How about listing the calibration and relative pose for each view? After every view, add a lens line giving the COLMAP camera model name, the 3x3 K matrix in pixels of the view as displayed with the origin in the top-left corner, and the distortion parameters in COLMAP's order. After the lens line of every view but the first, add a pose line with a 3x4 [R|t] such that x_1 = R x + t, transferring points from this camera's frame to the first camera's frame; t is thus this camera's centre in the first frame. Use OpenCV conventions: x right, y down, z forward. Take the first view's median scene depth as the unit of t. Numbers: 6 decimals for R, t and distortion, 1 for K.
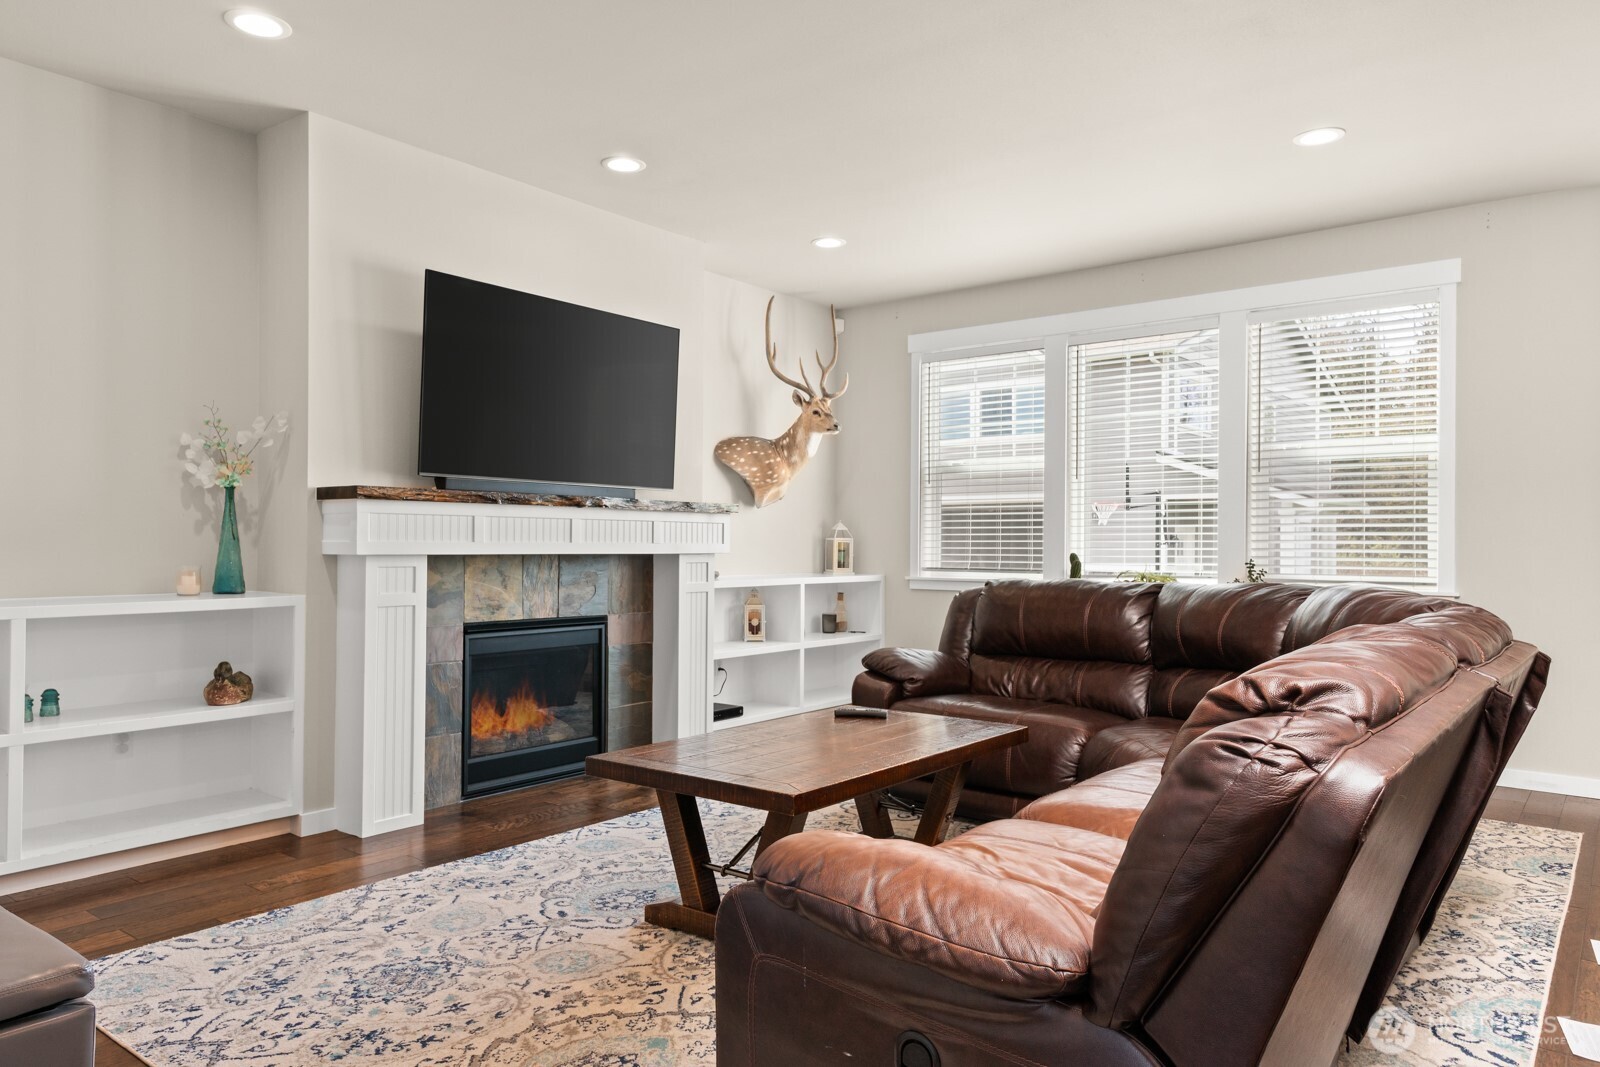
lens RADIAL K [[1079.7, 0, 804.8], [0, 1079.7, 535.8], [0, 0, 1]] dist [0.004875, -0.000174]
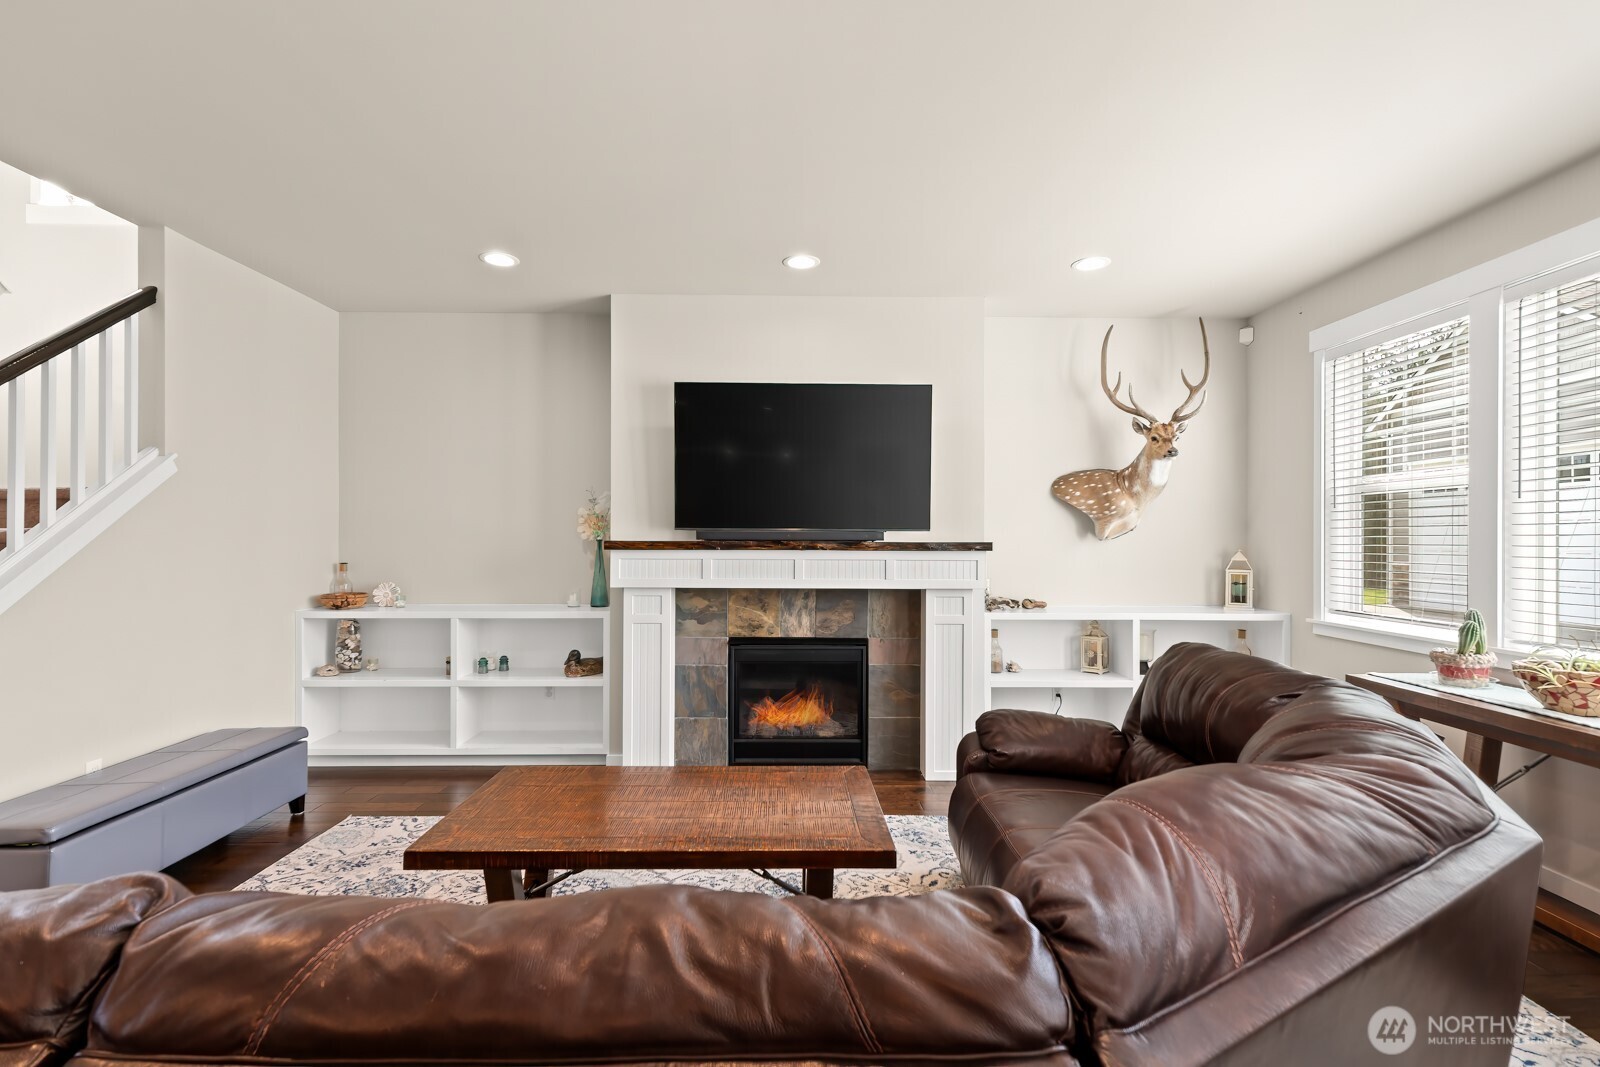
lens RADIAL K [[764.0, 0, 802.4], [0, 764.0, 537.8], [0, 0, 1]] dist [0.005536, -0.000029]
pose [[0.614745, -0.002177, -0.788723, 0.439056], [0.006321, 0.999978, 0.002166, -0.039447], [0.788701, -0.006317, 0.614745, 0.436390]]
